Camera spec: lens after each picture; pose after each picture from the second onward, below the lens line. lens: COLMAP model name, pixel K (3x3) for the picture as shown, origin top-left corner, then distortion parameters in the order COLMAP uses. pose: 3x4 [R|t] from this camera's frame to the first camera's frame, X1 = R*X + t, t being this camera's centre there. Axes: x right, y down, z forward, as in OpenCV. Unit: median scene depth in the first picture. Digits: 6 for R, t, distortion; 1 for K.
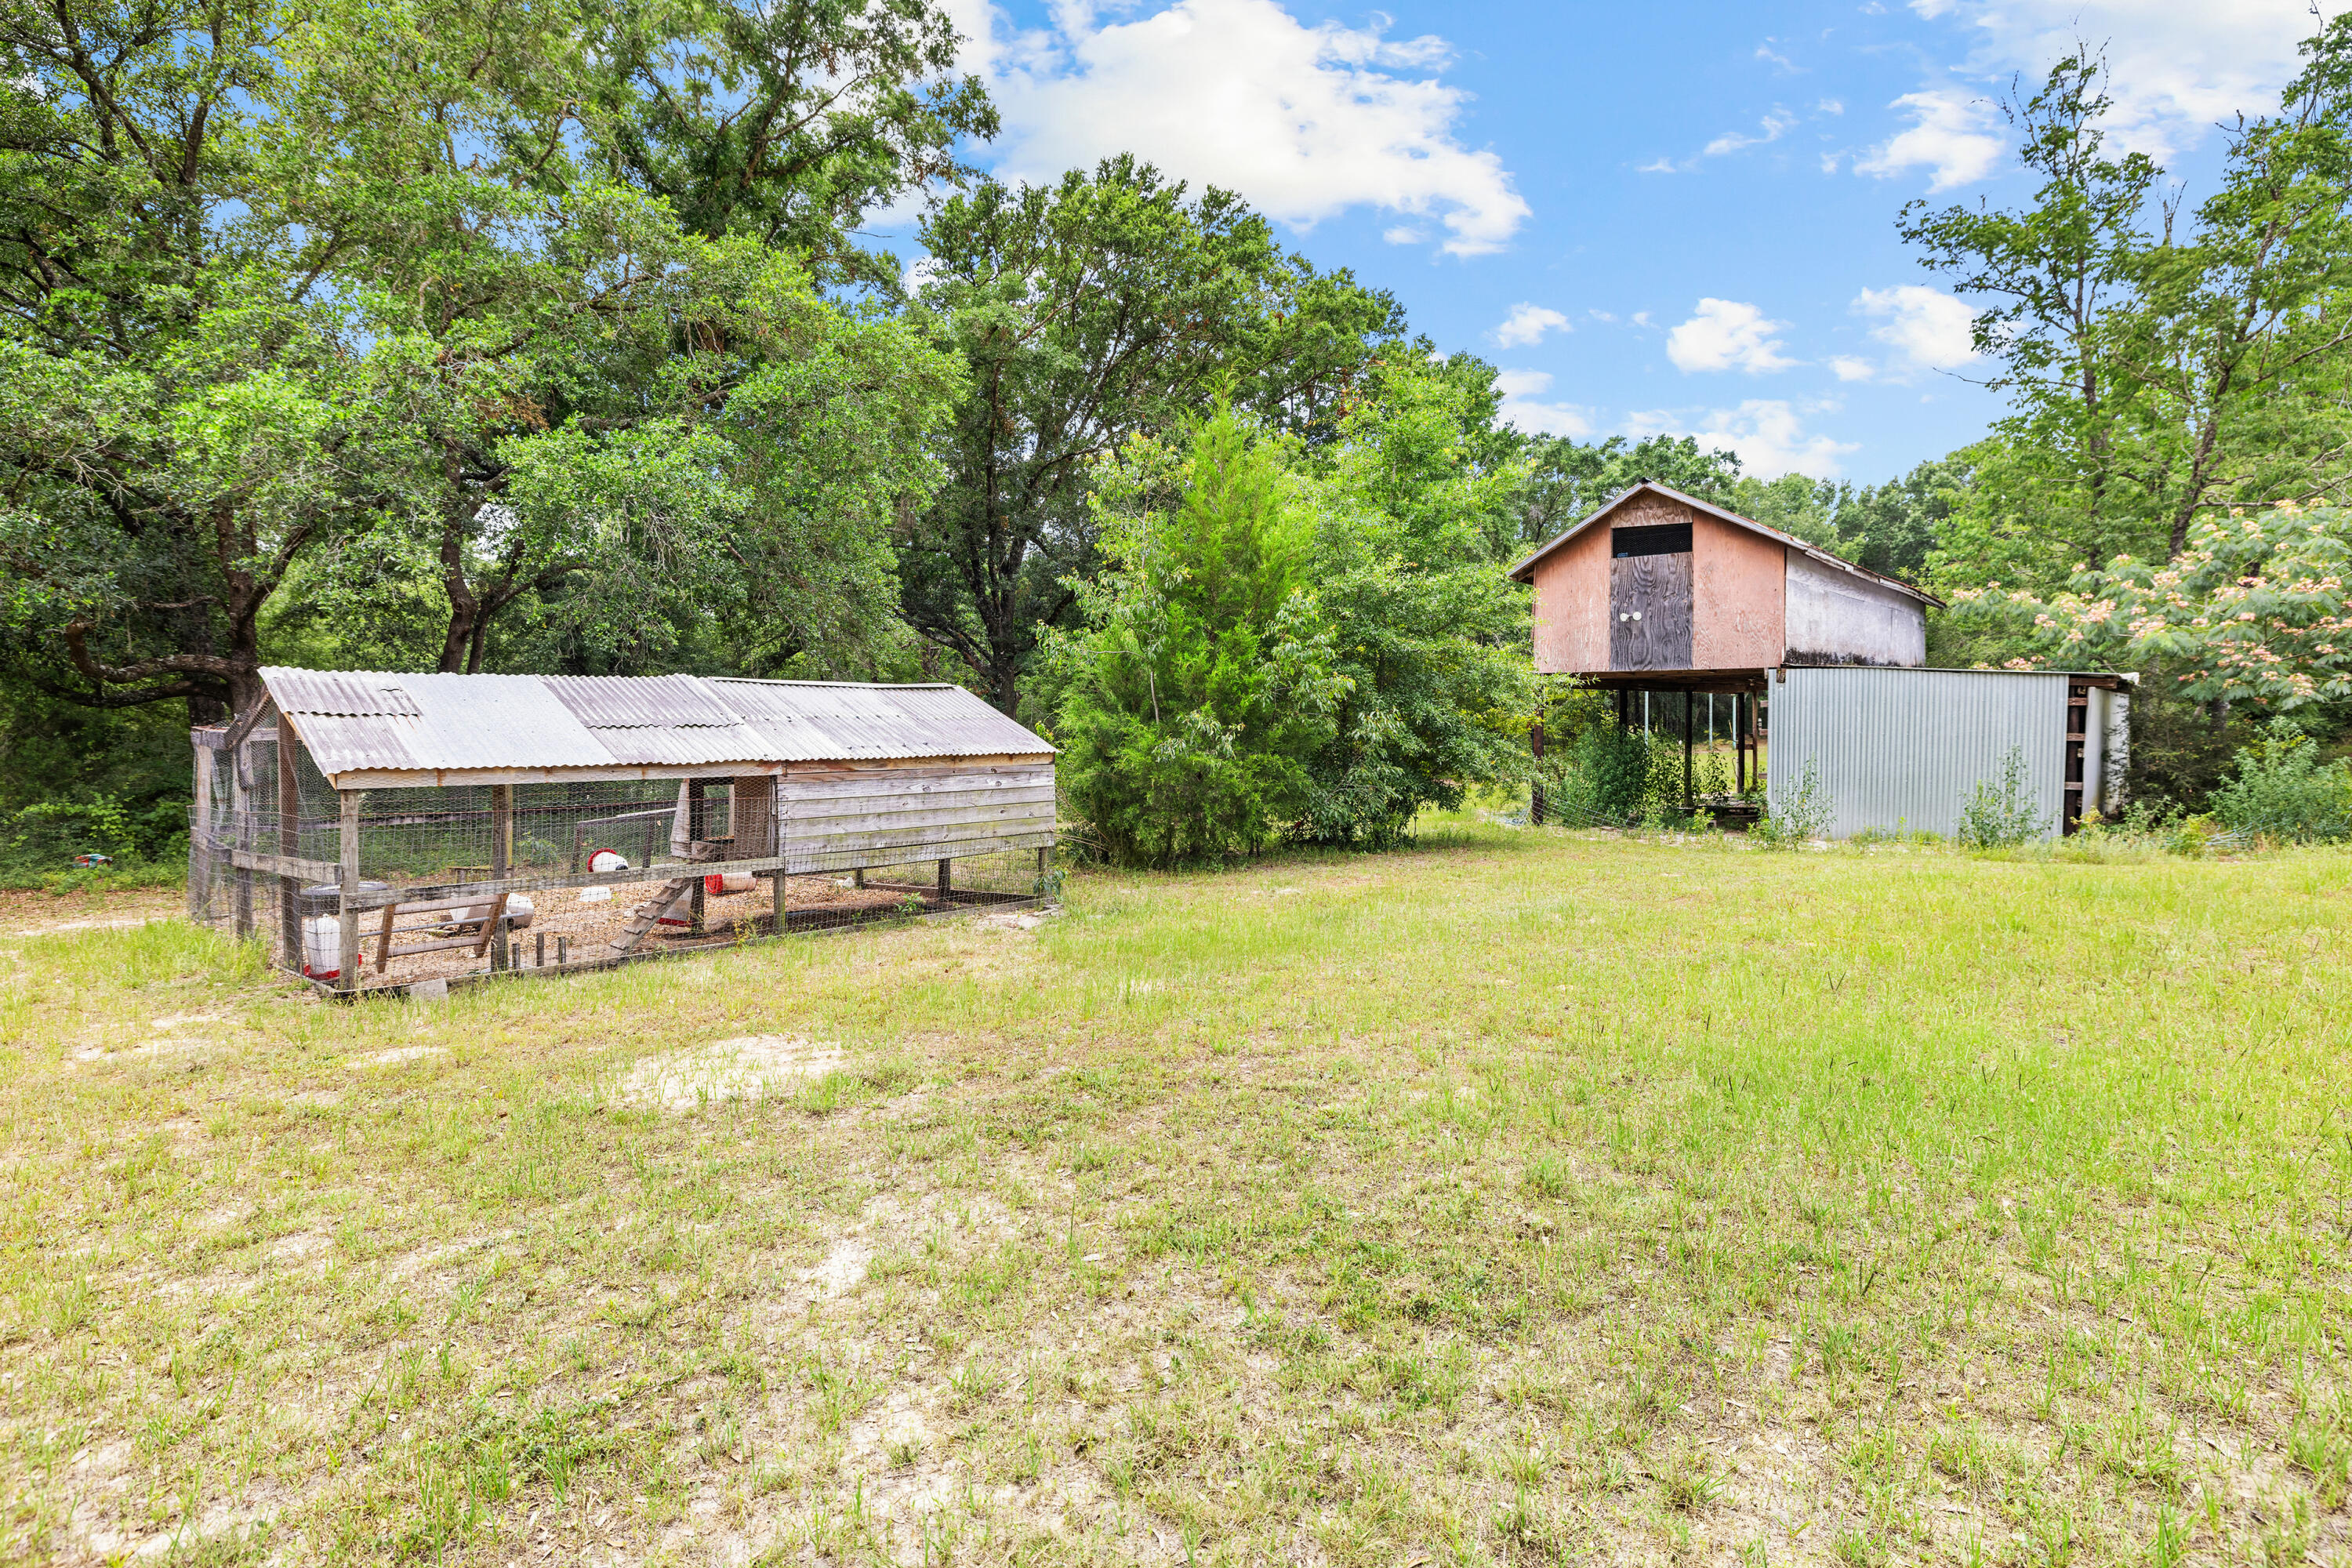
lens RADIAL K [[1210.7, 0, 1187.2], [0, 1210.7, 773.4], [0, 0, 1]] dist [-0.006204, 0.000318]
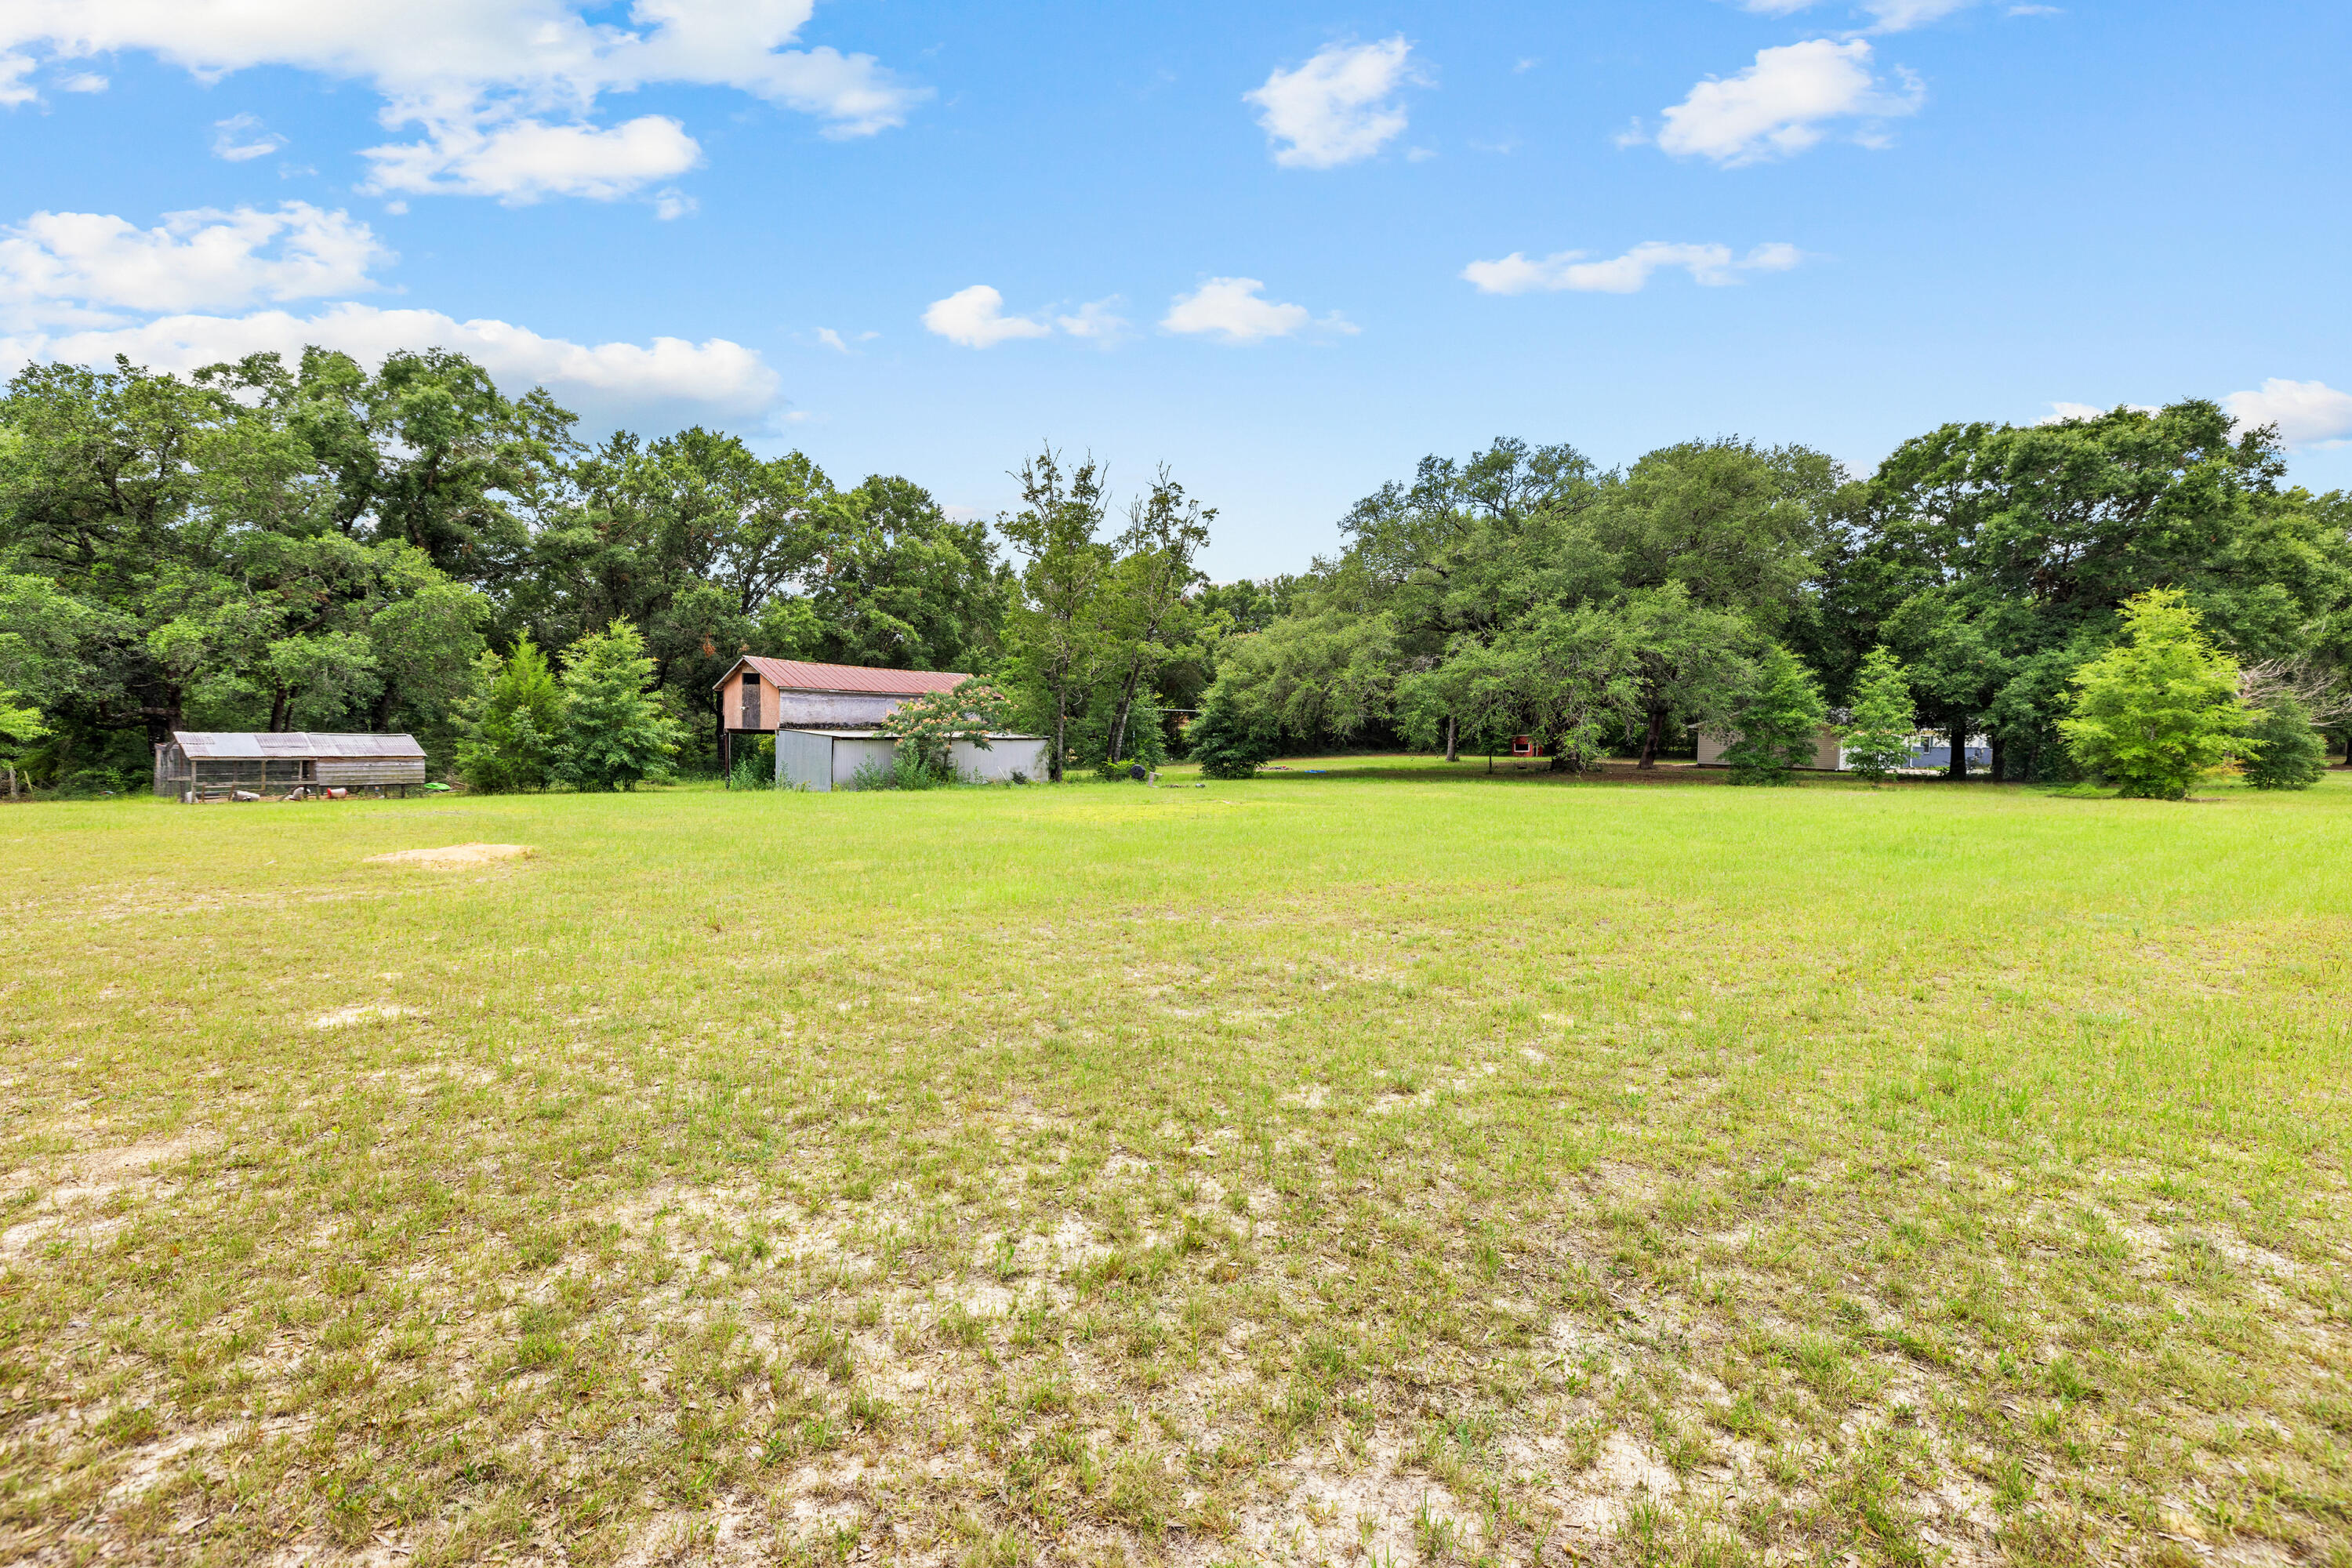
lens RADIAL K [[1086.1, 0, 1163.1], [0, 1086.1, 787.8], [0, 0, 1]] dist [-0.002551, -0.000110]
pose [[0.997378, 0.014158, 0.070971, 1.397497], [-0.014613, 0.999876, 0.005888, 0.019865], [-0.070879, -0.006910, 0.997461, -1.752302]]
